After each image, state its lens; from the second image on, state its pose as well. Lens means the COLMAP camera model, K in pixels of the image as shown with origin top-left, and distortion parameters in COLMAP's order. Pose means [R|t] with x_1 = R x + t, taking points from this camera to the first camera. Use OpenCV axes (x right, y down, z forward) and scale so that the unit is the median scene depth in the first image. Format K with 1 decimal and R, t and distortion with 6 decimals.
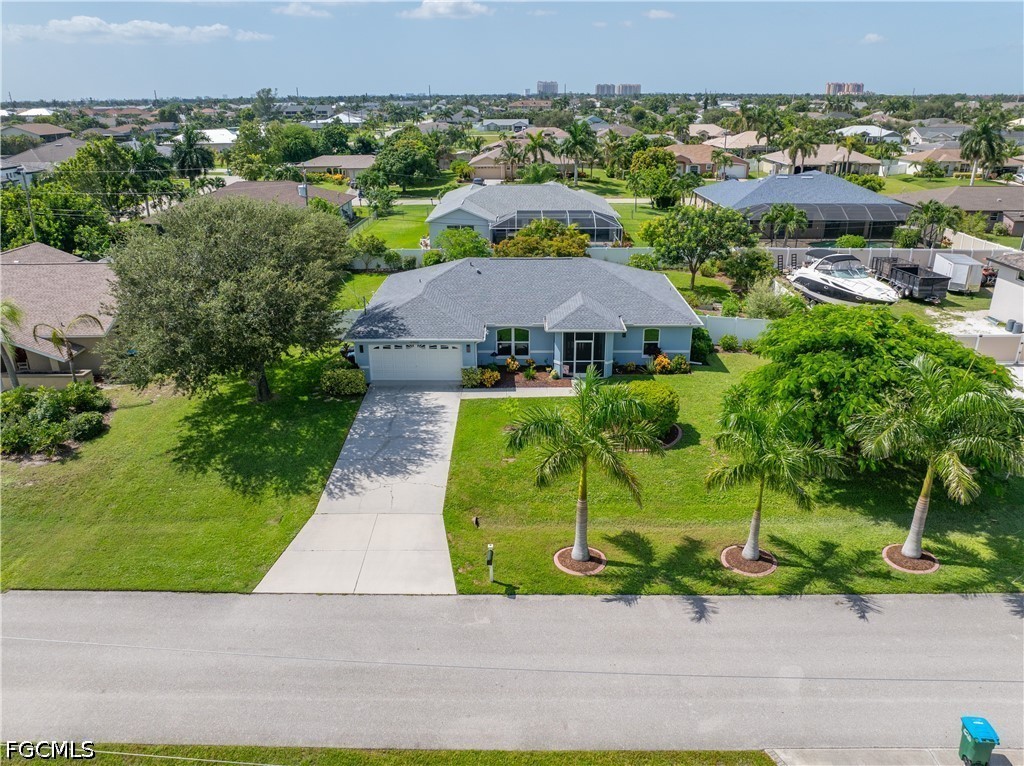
lens RADIAL K [[720.3, 0, 500.0], [0, 720.3, 378.6], [0, 0, 1]] dist [-0.027213, -0.003297]
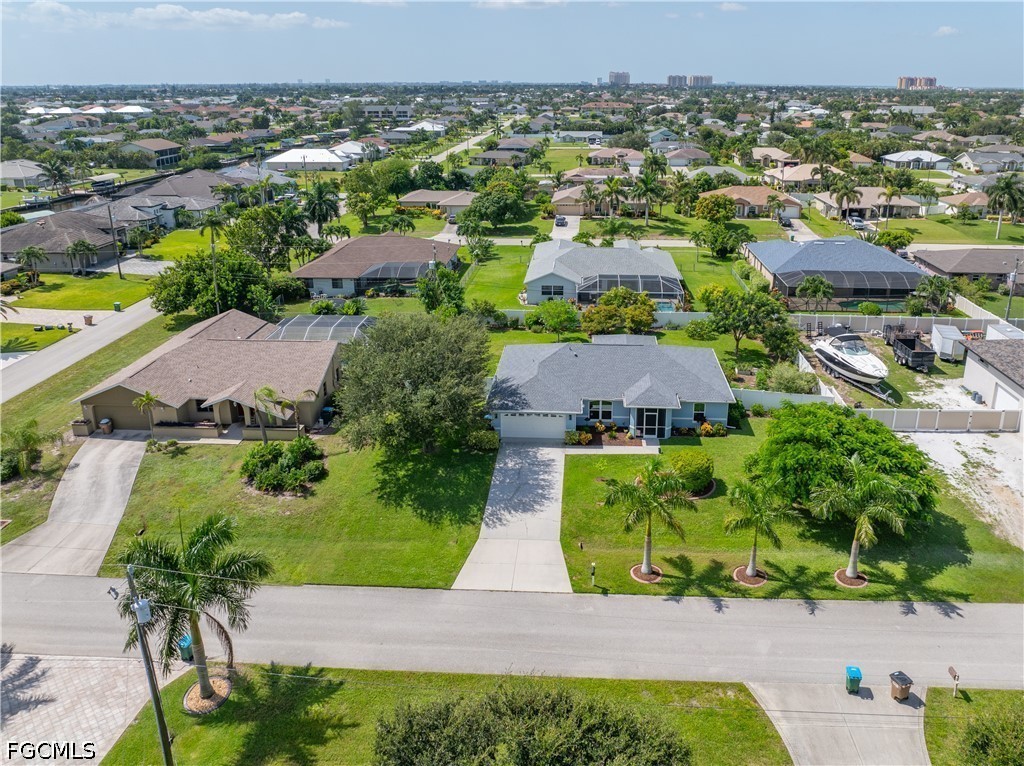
lens RADIAL K [[725.5, 0, 551.2], [0, 725.5, 316.5], [0, 0, 1]] dist [-0.006369, -0.034778]
pose [[0.999561, 0.017288, -0.024070, -0.051236], [-0.018934, 0.997374, -0.069904, -0.142282], [0.022798, 0.070329, 0.997263, -0.465010]]
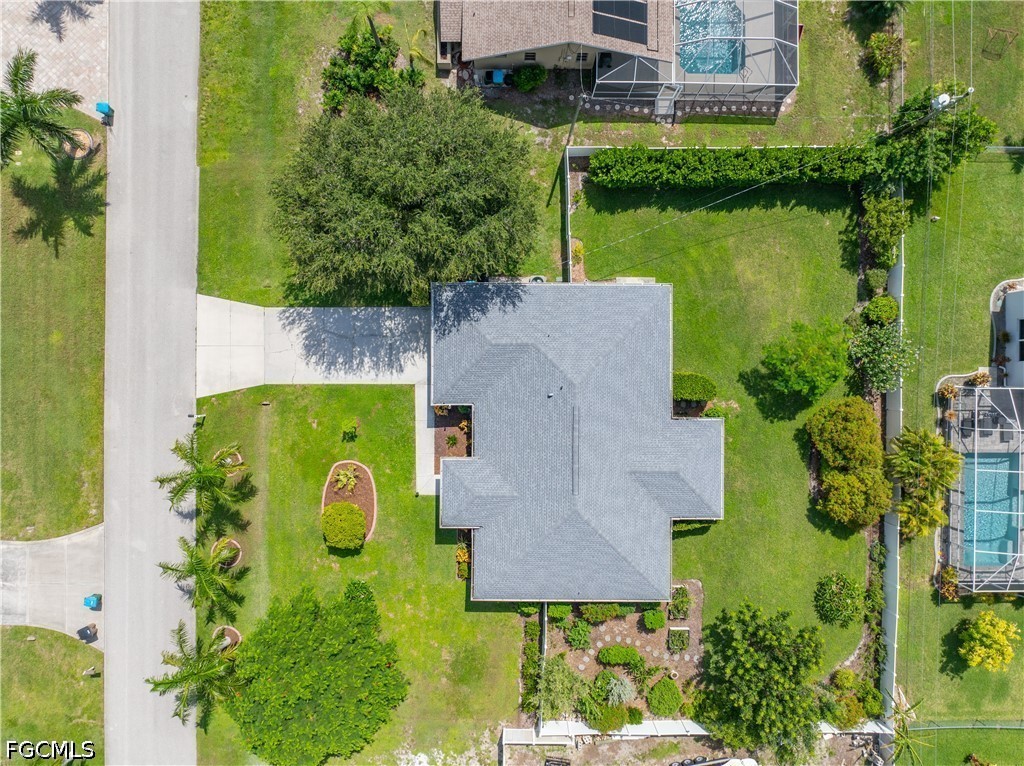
lens RADIAL K [[720.3, 0, 500.0], [0, 720.3, 378.6], [0, 0, 1]] dist [-0.027213, -0.003297]
pose [[0.022795, 0.999683, 0.010713, -0.072344], [-0.380985, -0.001221, 0.924580, -1.170665], [0.924300, -0.025157, 0.380836, 0.645161]]
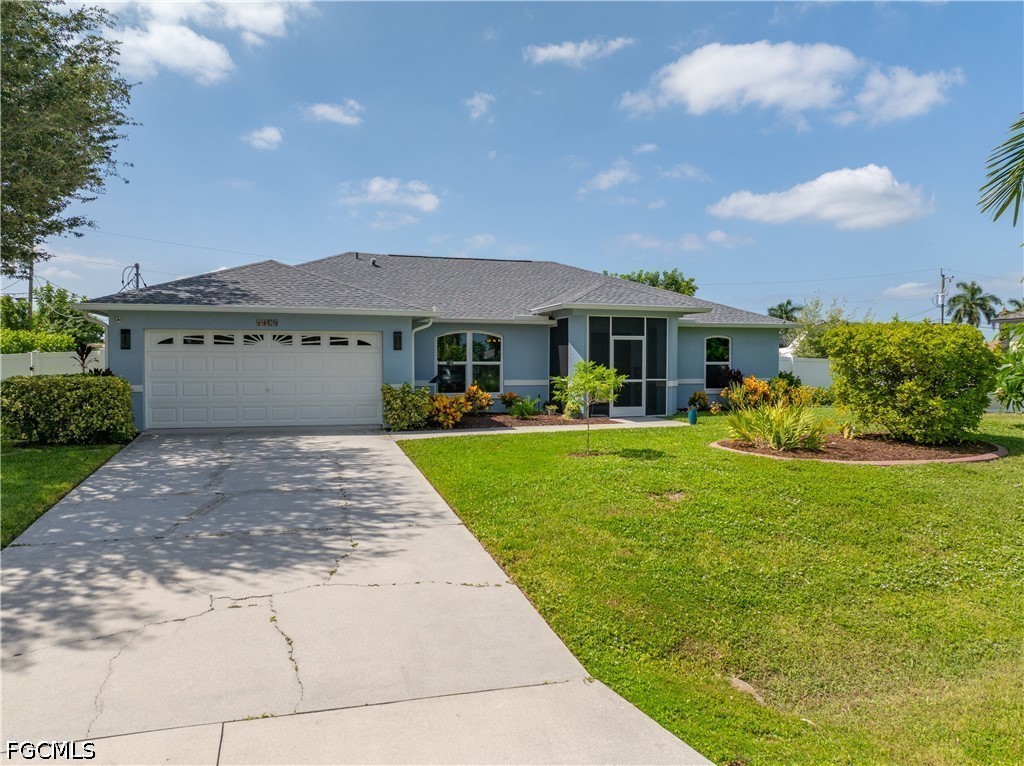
lens RADIAL K [[733.0, 0, 504.6], [0, 733.0, 343.6], [0, 0, 1]] dist [-0.031518, -0.004457]
pose [[0.946002, 0.026422, 0.323083, -0.126983], [0.099951, 0.924337, -0.368254, 0.130194], [-0.308368, 0.380661, 0.871783, 0.599567]]
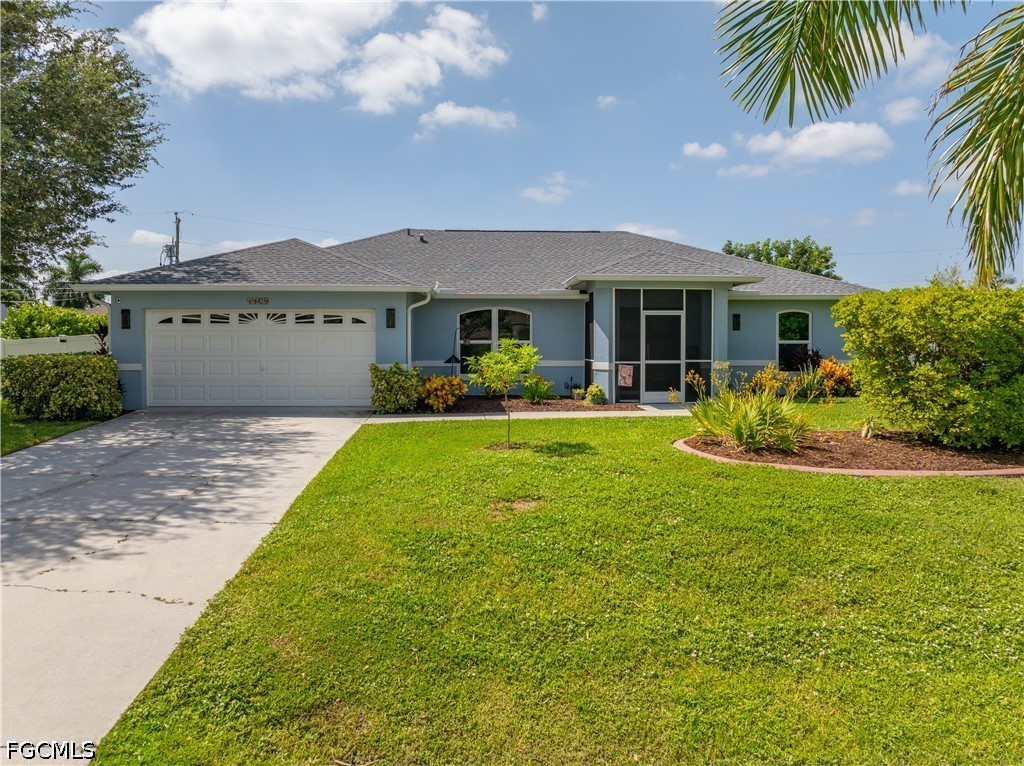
lens RADIAL K [[735.2, 0, 516.1], [0, 735.2, 326.3], [0, 0, 1]] dist [-0.027229, -0.004795]
pose [[0.996377, 0.018758, 0.082948, -0.007632], [0.014147, 0.925222, -0.379162, 0.123313], [-0.083858, 0.378962, 0.921605, 0.614114]]
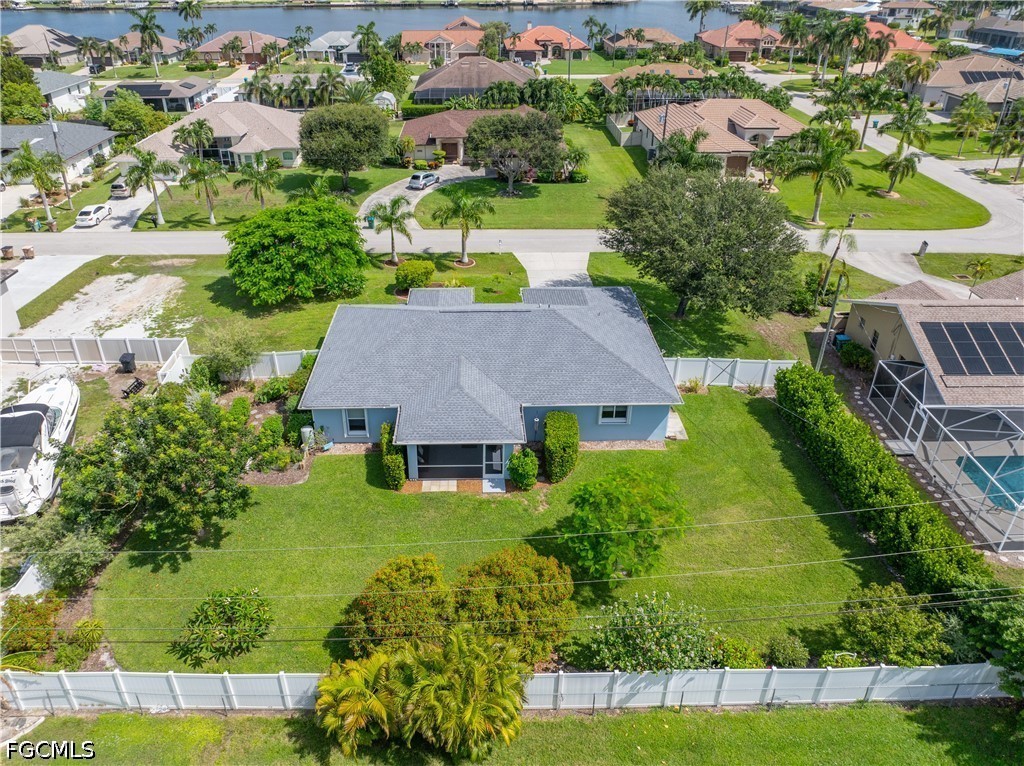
lens RADIAL K [[723.8, 0, 515.6], [0, 723.8, 345.9], [0, 0, 1]] dist [-0.034719, 0.001769]
pose [[-0.997430, 0.032860, -0.063666, 0.075015], [-0.028694, 0.631029, 0.775229, -0.991721], [0.065649, 0.775063, -0.628464, 1.872258]]
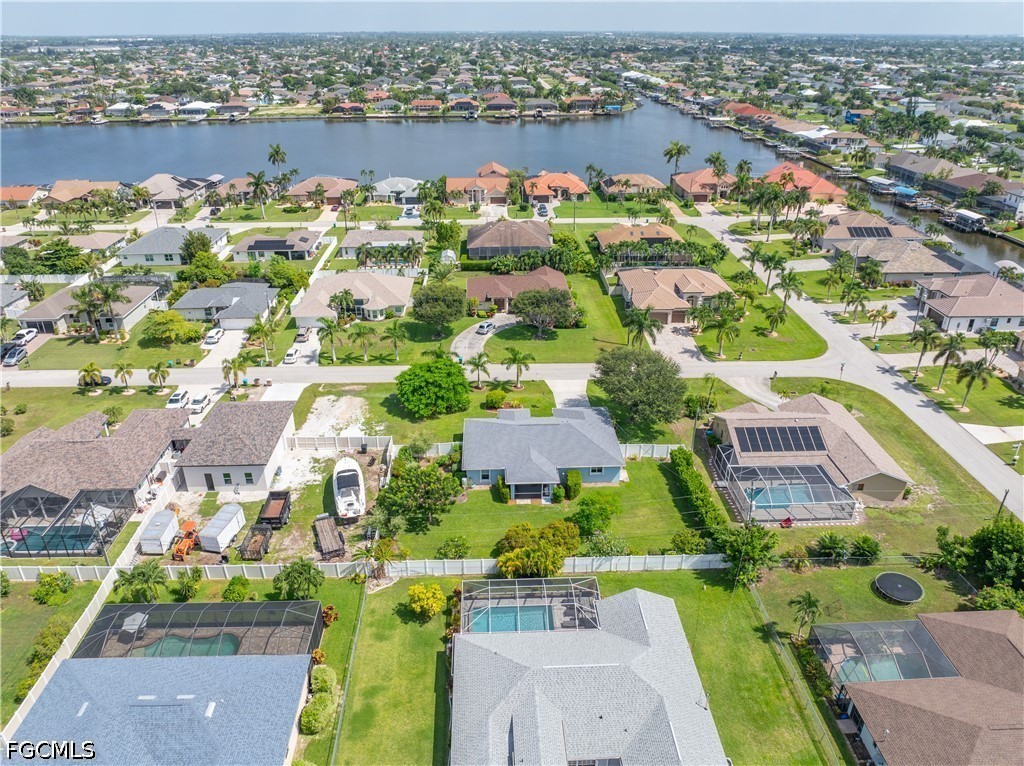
lens RADIAL K [[723.8, 0, 515.6], [0, 723.8, 345.9], [0, 0, 1]] dist [-0.034719, 0.001769]
pose [[-0.997710, 0.040993, -0.053803, 0.245670], [-0.010516, 0.691747, 0.722063, -2.104265], [0.066817, 0.720976, -0.689732, 2.615828]]
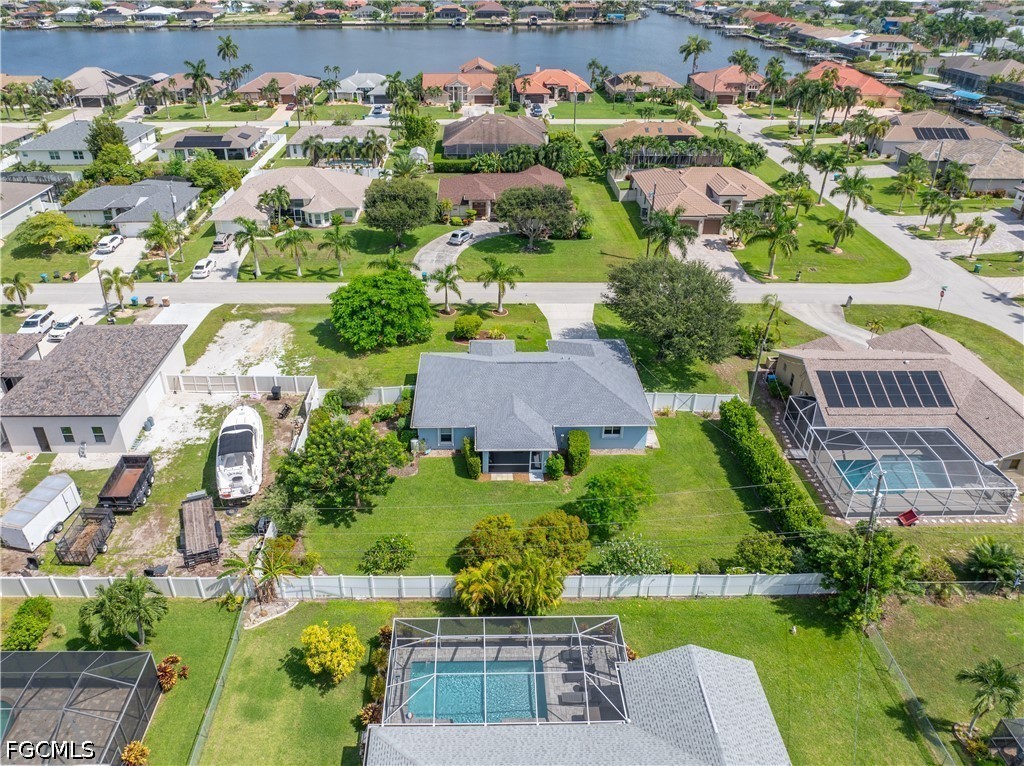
lens RADIAL K [[733.0, 0, 504.6], [0, 733.0, 343.6], [0, 0, 1]] dist [-0.031518, -0.004457]
pose [[-0.998255, 0.030182, -0.050761, 0.182568], [-0.020183, 0.633421, 0.773544, -1.489263], [0.055500, 0.773219, -0.631706, 2.158438]]
